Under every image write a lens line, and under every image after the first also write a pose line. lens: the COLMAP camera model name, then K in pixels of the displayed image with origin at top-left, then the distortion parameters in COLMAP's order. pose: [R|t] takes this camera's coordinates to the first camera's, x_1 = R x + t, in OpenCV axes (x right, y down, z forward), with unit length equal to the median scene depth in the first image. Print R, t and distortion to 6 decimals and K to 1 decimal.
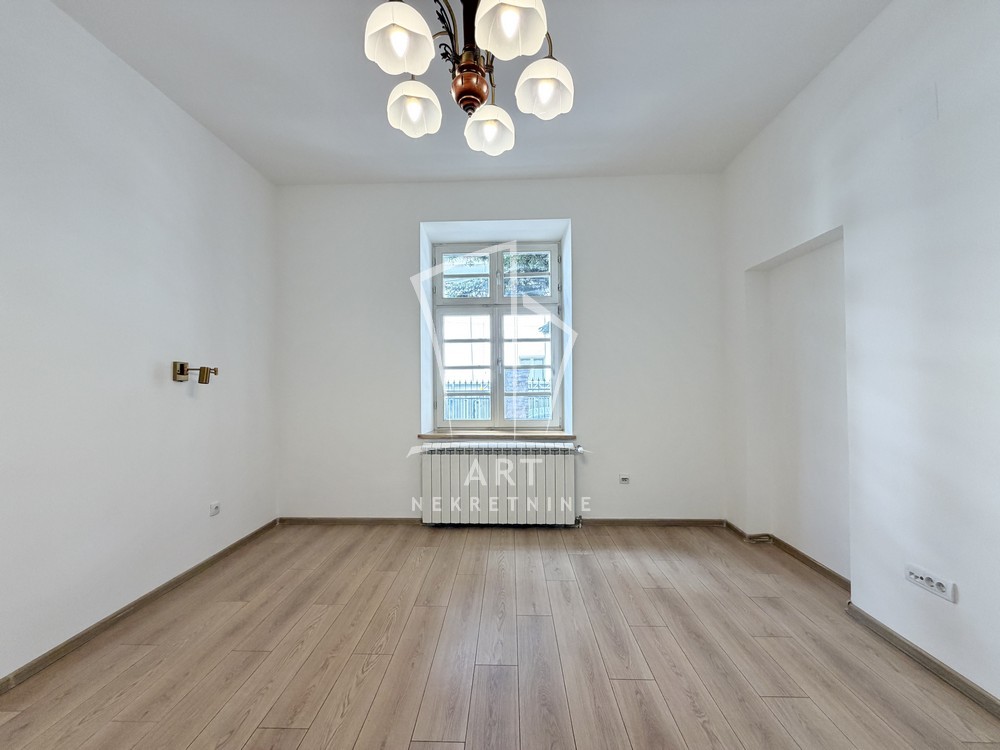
lens RADIAL K [[398.5, 0, 493.0], [0, 398.5, 376.0], [0, 0, 1]] dist [-0.001559, 0.000002]
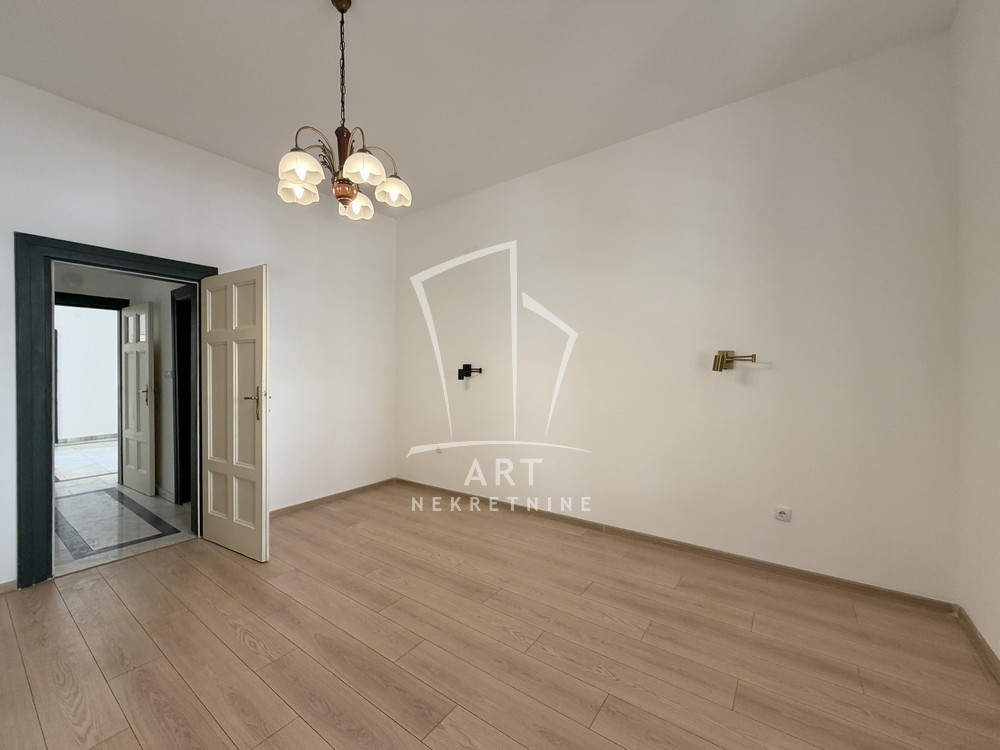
lens RADIAL K [[398.5, 0, 493.0], [0, 398.5, 376.0], [0, 0, 1]] dist [-0.001559, 0.000002]
pose [[-0.556338, 0.024378, -0.830598, 0.459660], [0.021899, 0.999653, 0.014671, 0.003476], [0.830667, -0.010027, -0.556679, 1.166566]]
